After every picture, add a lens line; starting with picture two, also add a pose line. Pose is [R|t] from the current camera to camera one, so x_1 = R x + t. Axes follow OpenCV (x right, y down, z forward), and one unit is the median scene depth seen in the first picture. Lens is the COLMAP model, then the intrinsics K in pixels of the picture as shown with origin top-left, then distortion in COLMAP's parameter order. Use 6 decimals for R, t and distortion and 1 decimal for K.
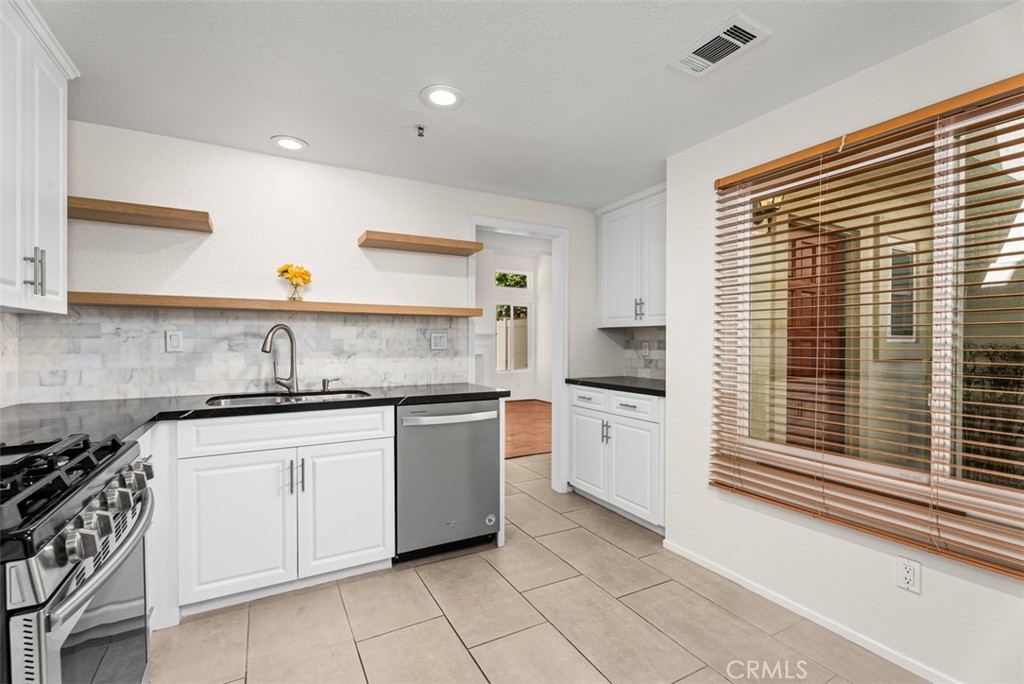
lens RADIAL K [[456.6, 0, 507.1], [0, 456.6, 346.5], [0, 0, 1]] dist [-0.000490, 0.000977]
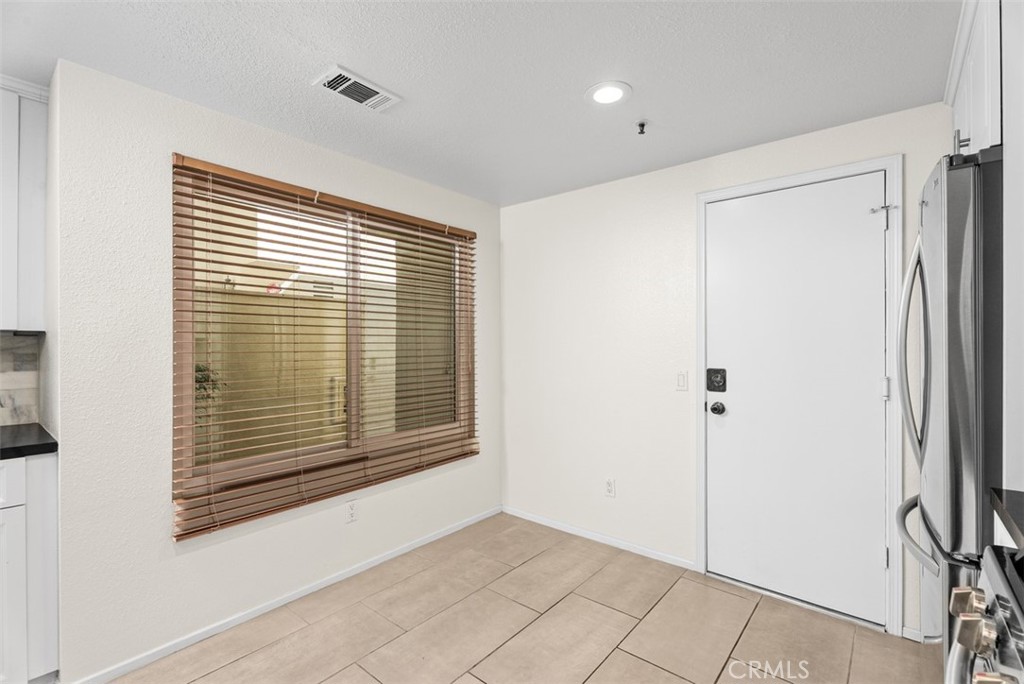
lens RADIAL K [[456.6, 0, 512.3], [0, 456.6, 339.2], [0, 0, 1]] dist [-0.000490, 0.000977]
pose [[-0.380790, 0.007725, 0.924629, -0.567148], [0.006641, 0.999962, -0.005619, -0.037213], [-0.924638, 0.004001, -0.380827, 0.878196]]
